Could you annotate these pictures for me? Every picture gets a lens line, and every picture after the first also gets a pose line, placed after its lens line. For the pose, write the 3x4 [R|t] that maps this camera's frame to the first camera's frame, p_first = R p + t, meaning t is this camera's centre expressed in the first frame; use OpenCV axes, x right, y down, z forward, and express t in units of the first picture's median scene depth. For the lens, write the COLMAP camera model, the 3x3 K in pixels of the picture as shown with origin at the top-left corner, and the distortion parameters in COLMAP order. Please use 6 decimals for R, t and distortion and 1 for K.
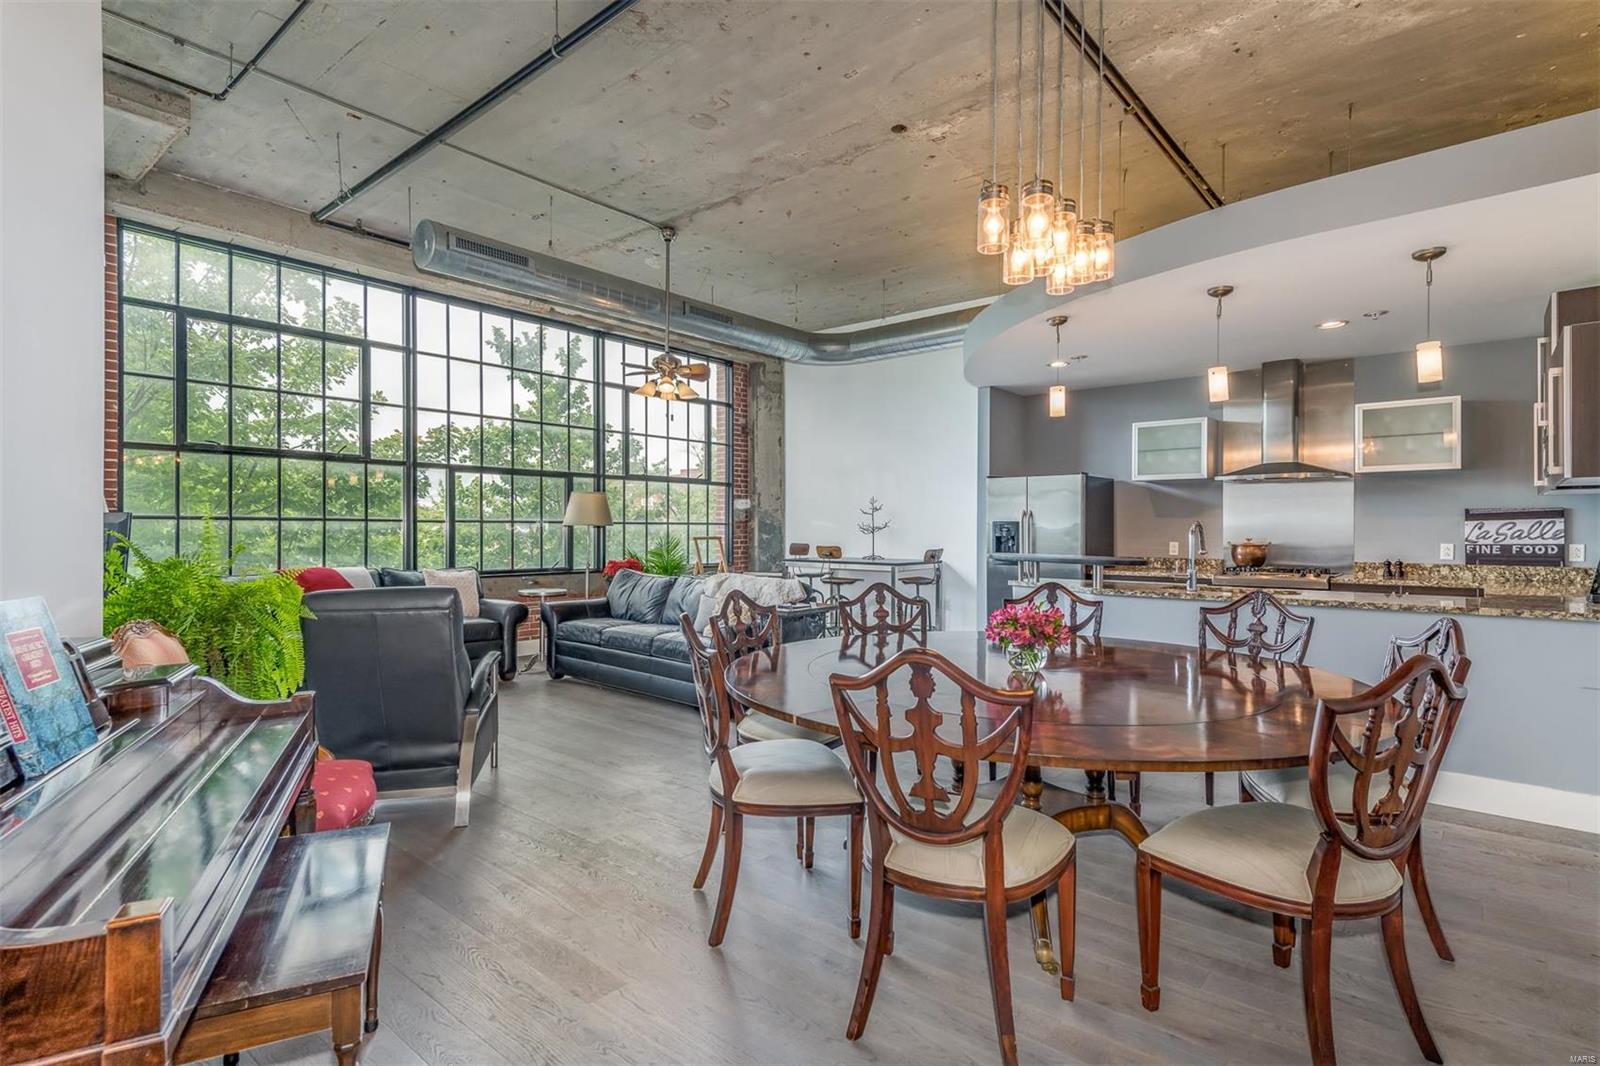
lens RADIAL K [[797.1, 0, 786.6], [0, 797.1, 528.7], [0, 0, 1]] dist [0.004221, -0.002822]
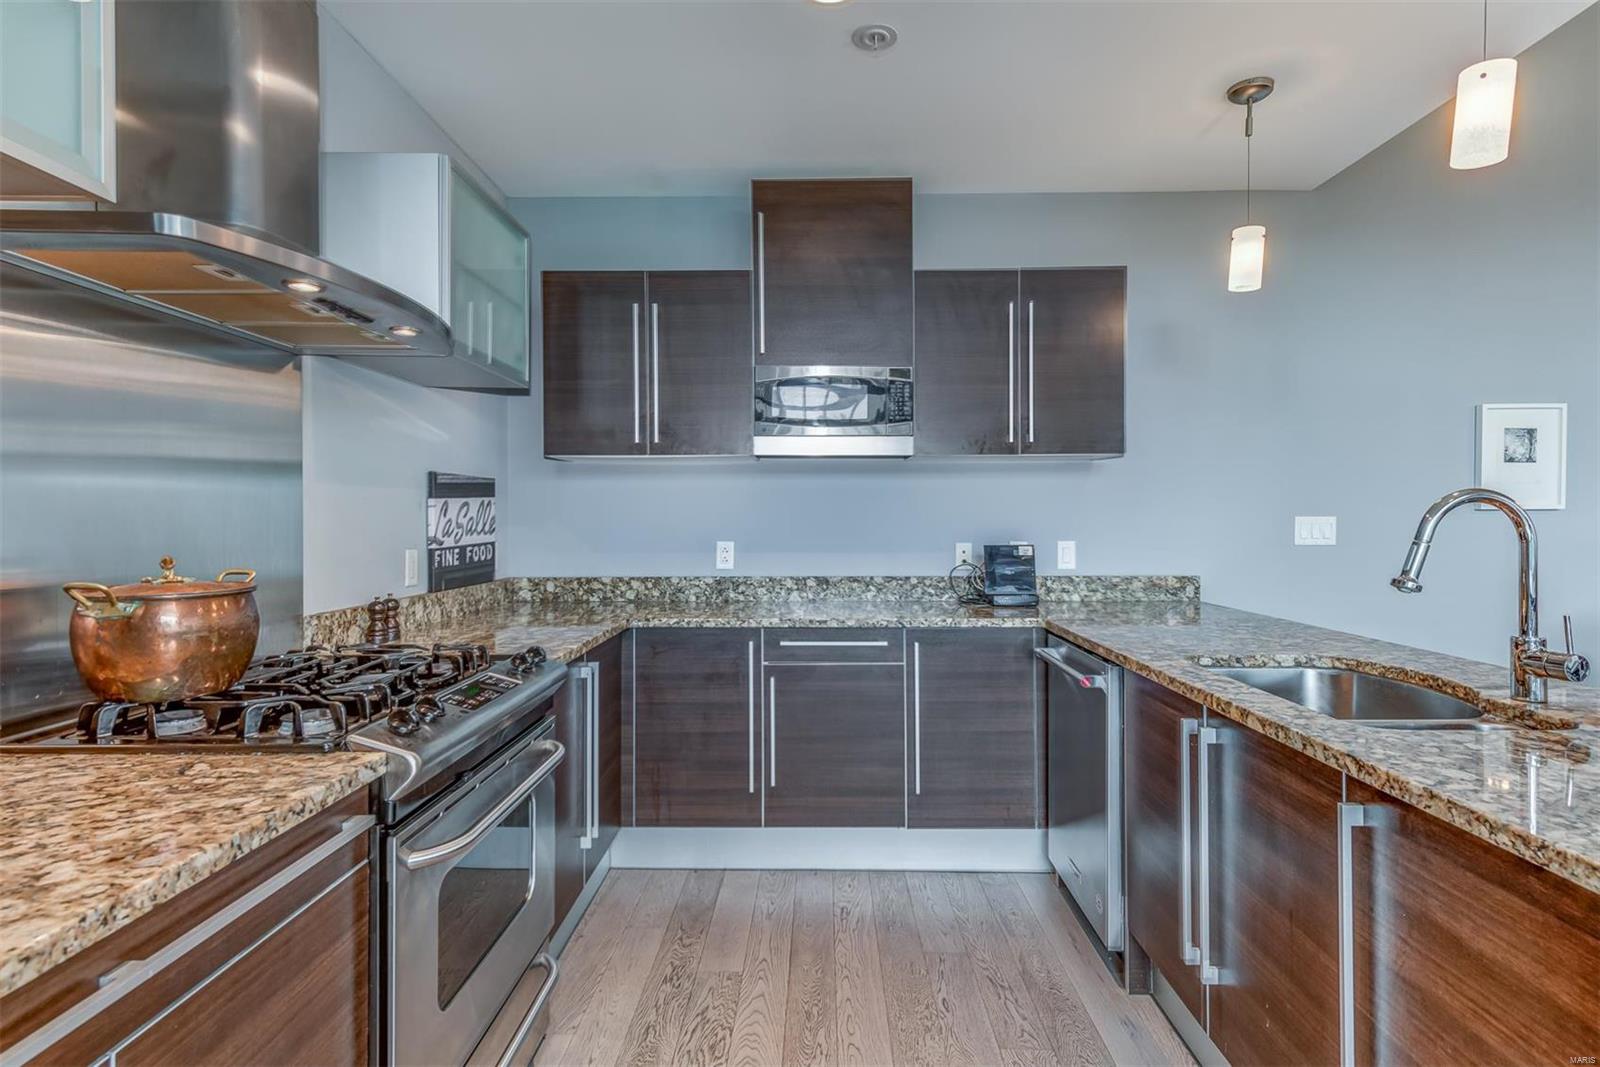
lens RADIAL K [[797.1, 0, 815.3], [0, 797.1, 523.5], [0, 0, 1]] dist [0.004221, -0.002822]
pose [[-0.634838, -0.002654, 0.772641, 0.198465], [0.003110, 0.999977, 0.005991, 0.001633], [-0.772639, 0.006206, -0.634815, 0.633158]]
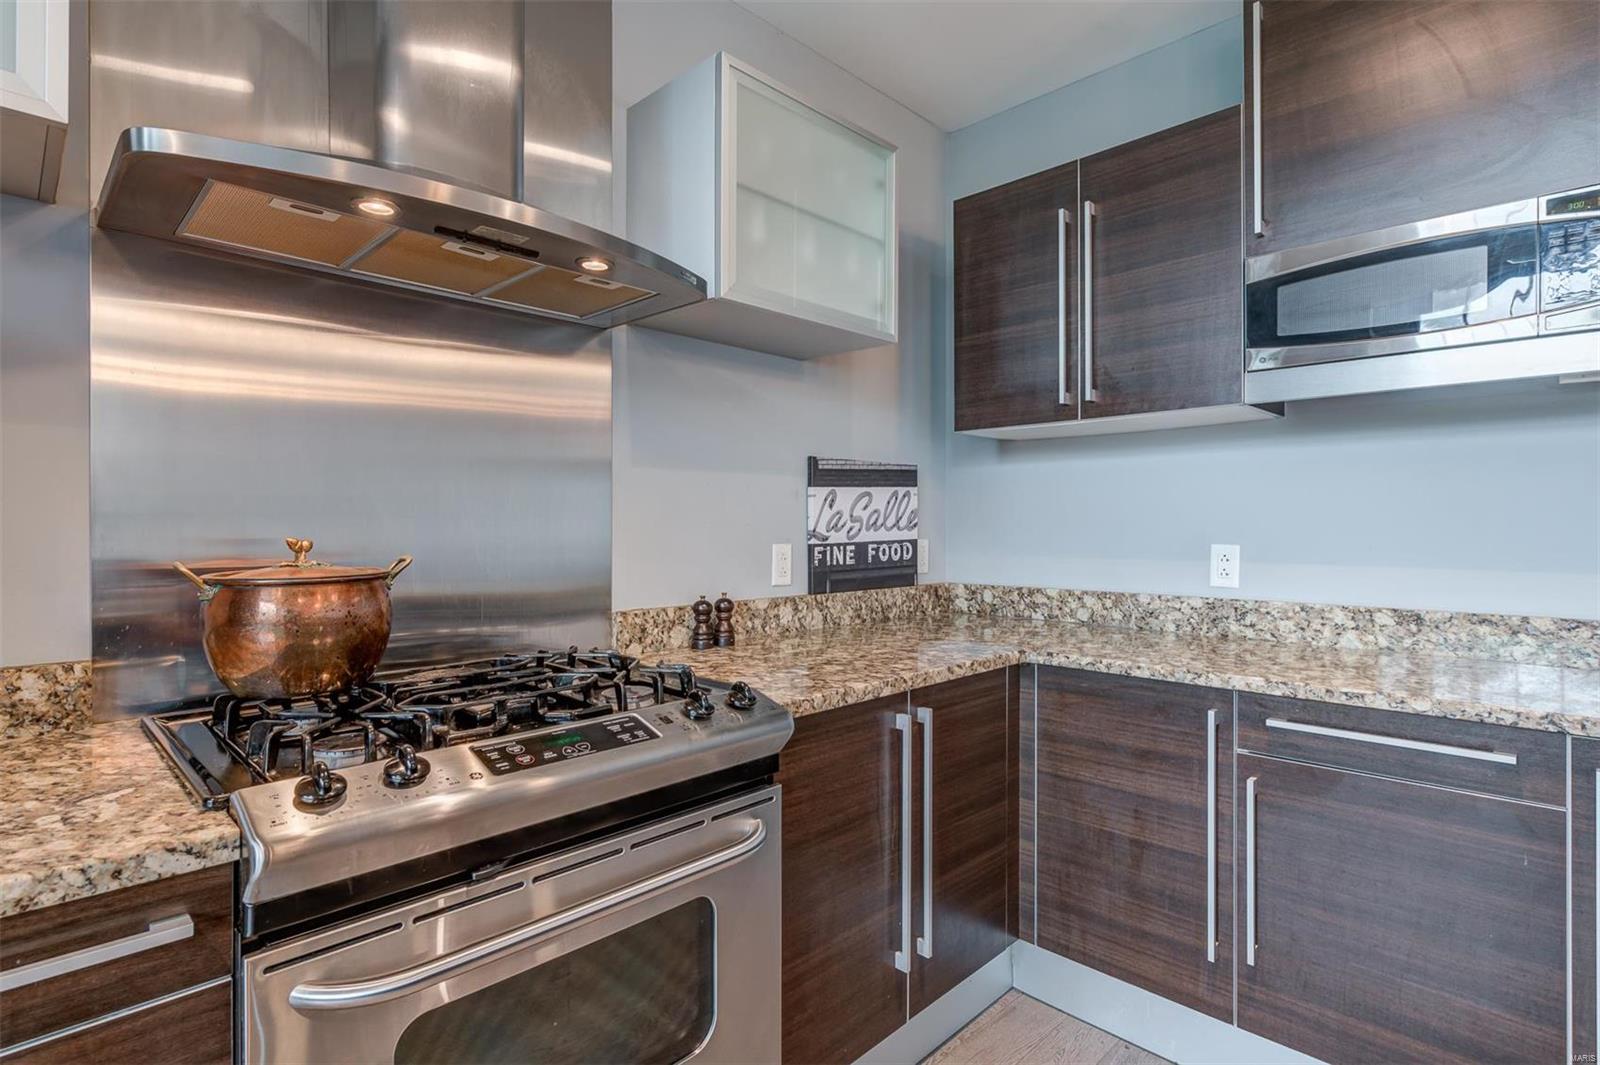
lens RADIAL K [[797.1, 0, 807.9], [0, 797.1, 524.0], [0, 0, 1]] dist [0.004221, -0.002822]
pose [[0.077915, 0.000594, 0.996960, 0.252760], [0.000217, 1.000000, -0.000612, 0.005376], [-0.996960, 0.000264, 0.077915, 0.547590]]
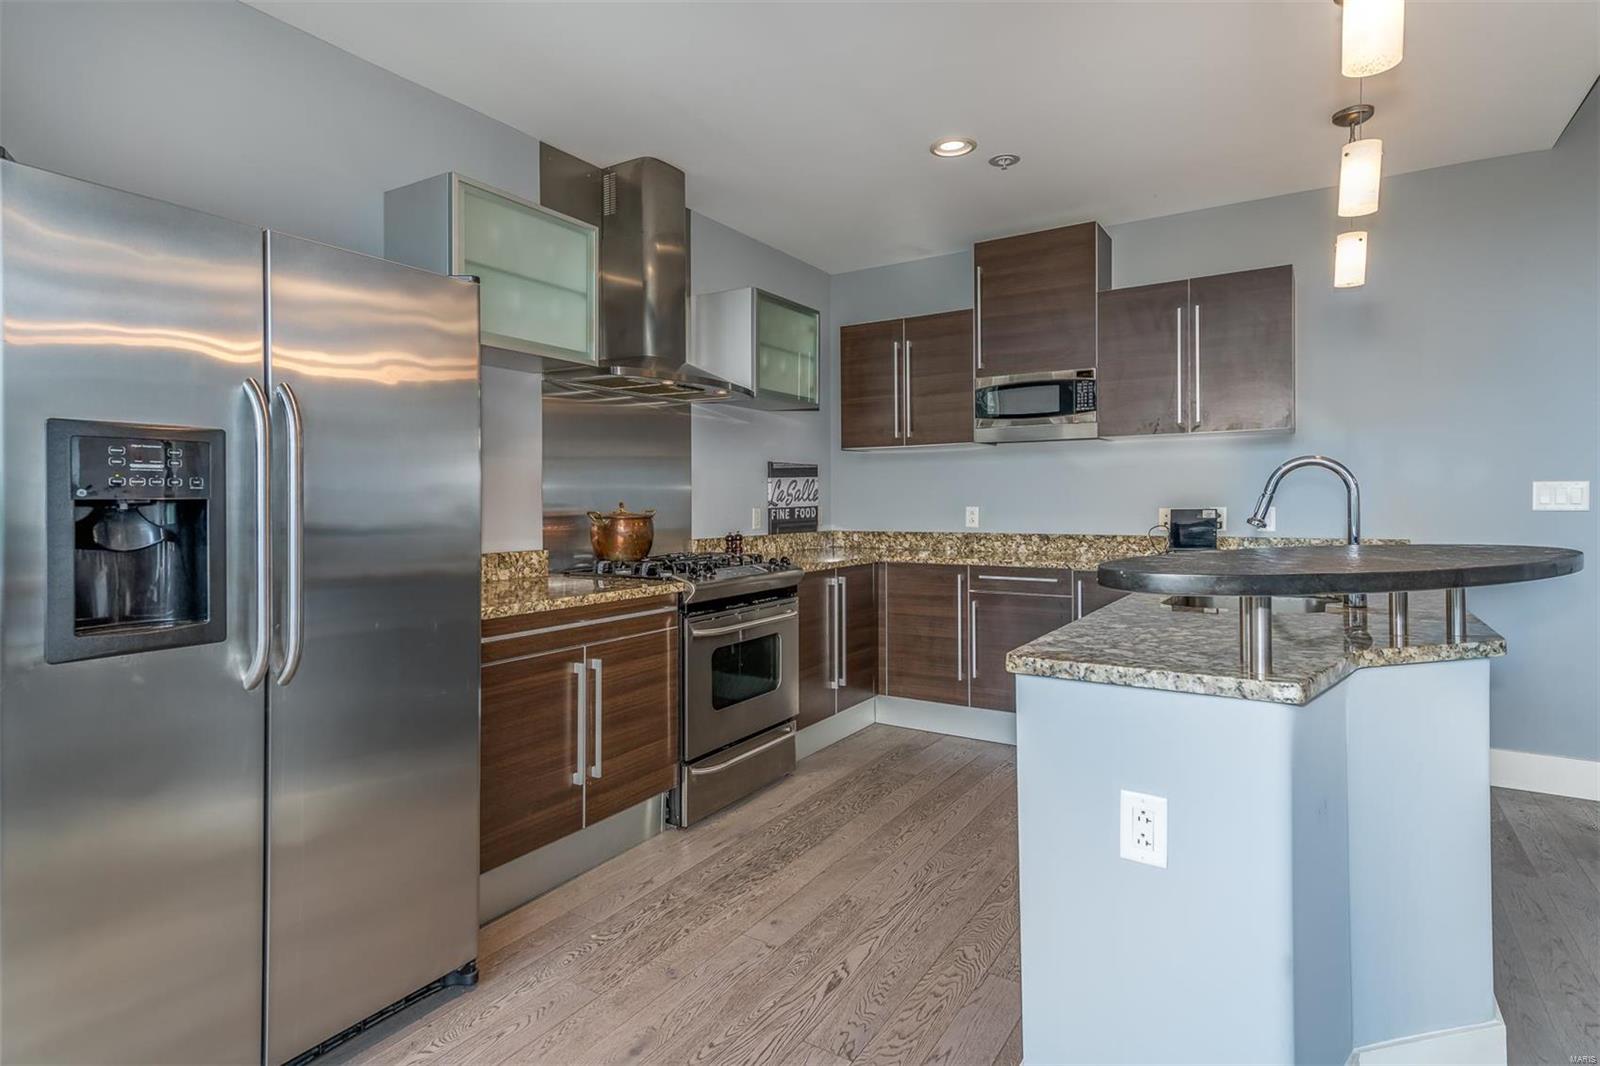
lens RADIAL K [[797.1, 0, 821.4], [0, 797.1, 503.9], [0, 0, 1]] dist [0.004221, -0.002822]
pose [[-0.157045, -0.001412, 0.987590, 0.050723], [0.006266, 0.999977, 0.002426, 0.007846], [-0.987572, 0.006569, -0.157033, 0.604482]]
